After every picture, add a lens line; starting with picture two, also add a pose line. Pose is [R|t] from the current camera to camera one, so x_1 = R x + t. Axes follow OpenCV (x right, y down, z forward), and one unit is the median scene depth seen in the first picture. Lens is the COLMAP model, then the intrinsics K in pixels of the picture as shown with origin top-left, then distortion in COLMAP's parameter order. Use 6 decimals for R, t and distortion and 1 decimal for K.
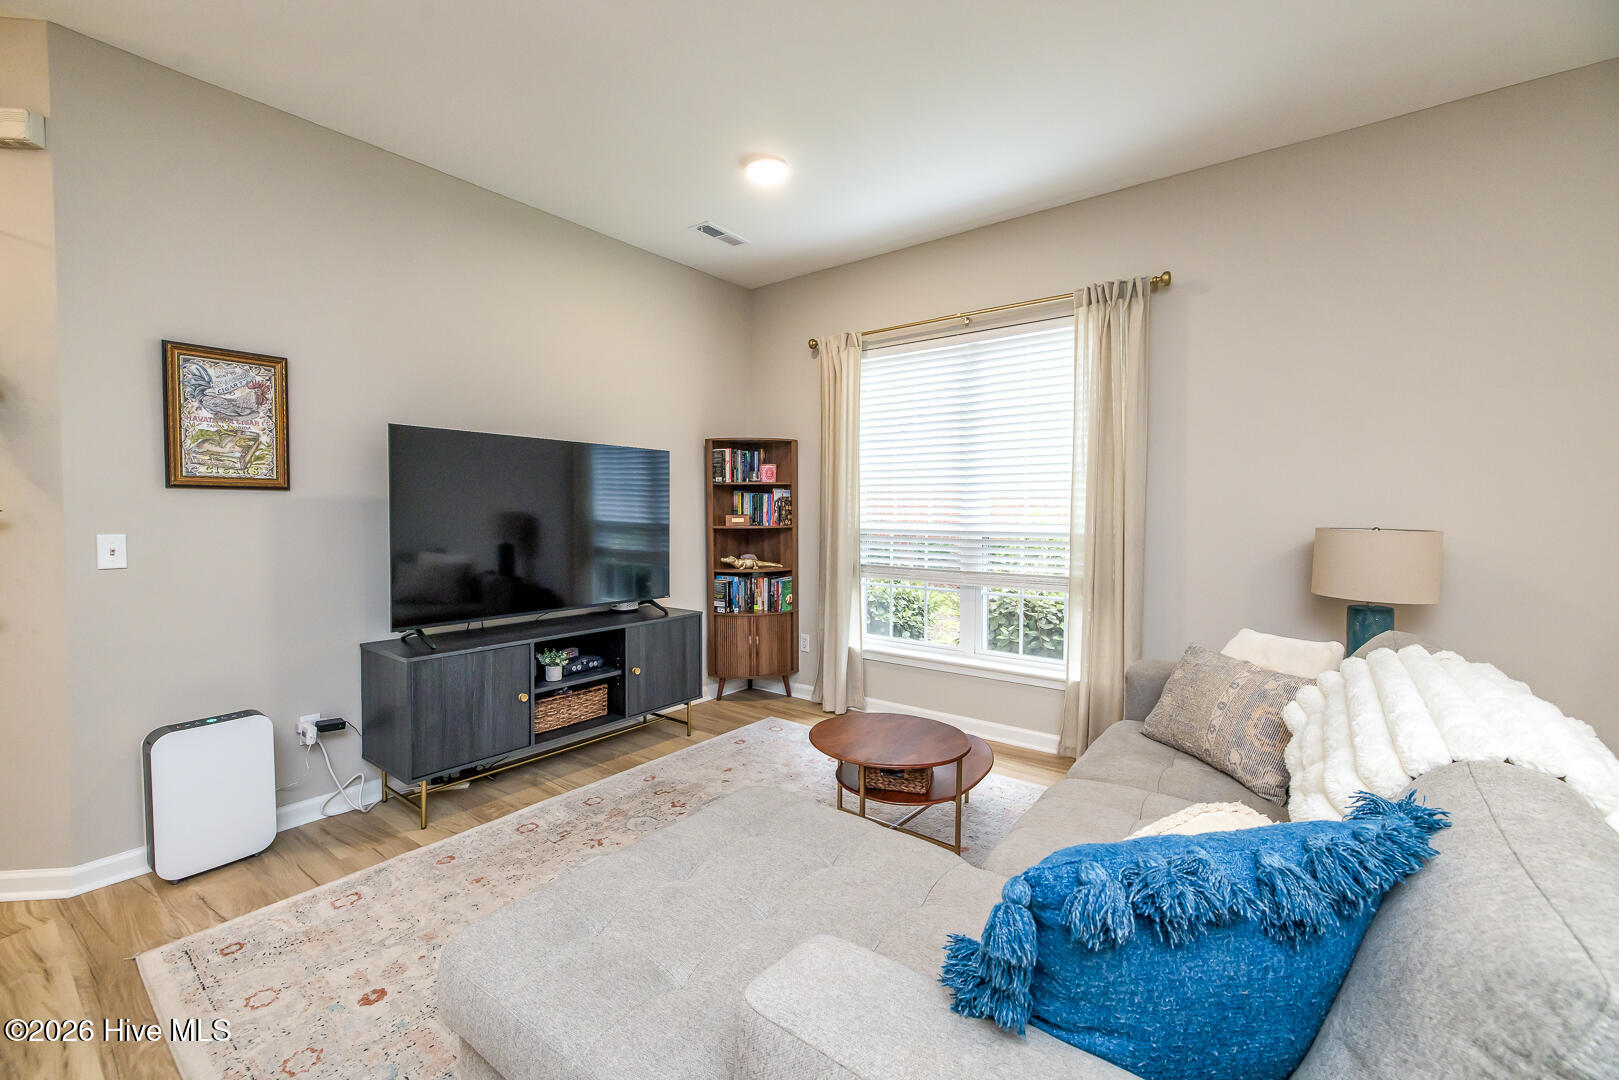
lens RADIAL K [[678.6, 0, 805.2], [0, 678.6, 532.9], [0, 0, 1]] dist [-0.001530, -0.000432]
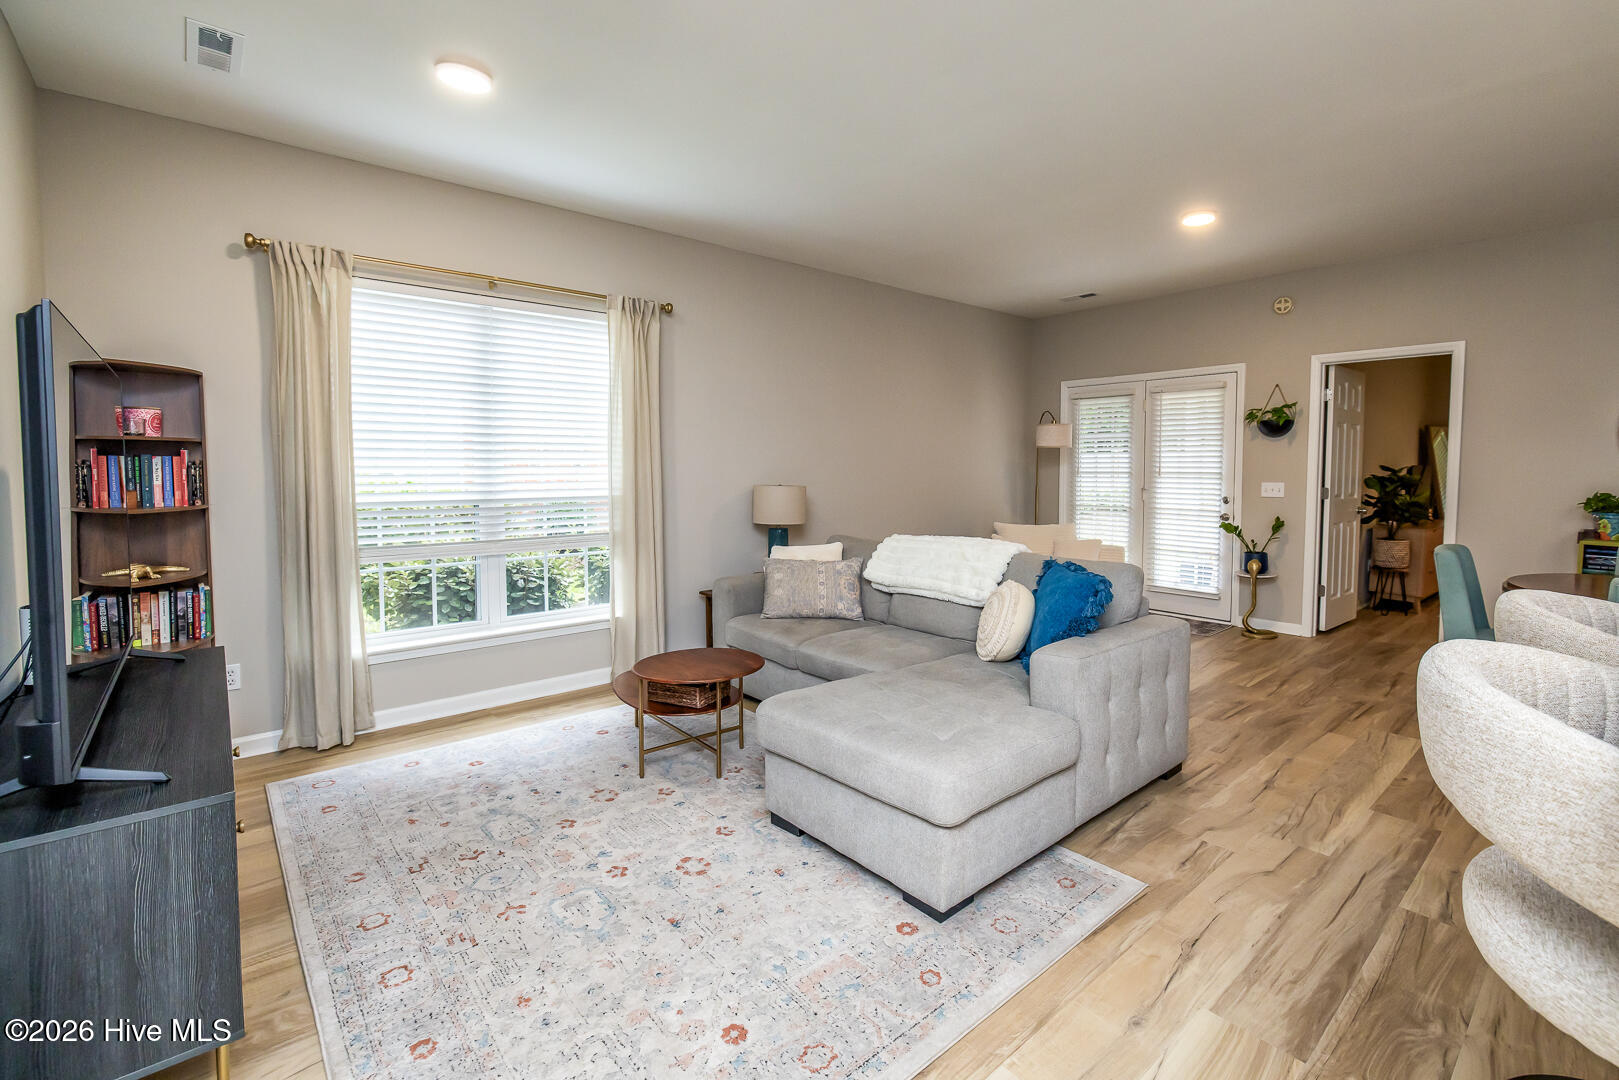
lens RADIAL K [[723.1, 0, 852.8], [0, 723.1, 501.2], [0, 0, 1]] dist [-0.000145, 0.001187]
pose [[0.190700, -0.047613, 0.980493, -0.638653], [0.037784, 0.998439, 0.041135, -0.021478], [-0.980921, 0.029202, 0.192202, 0.273704]]
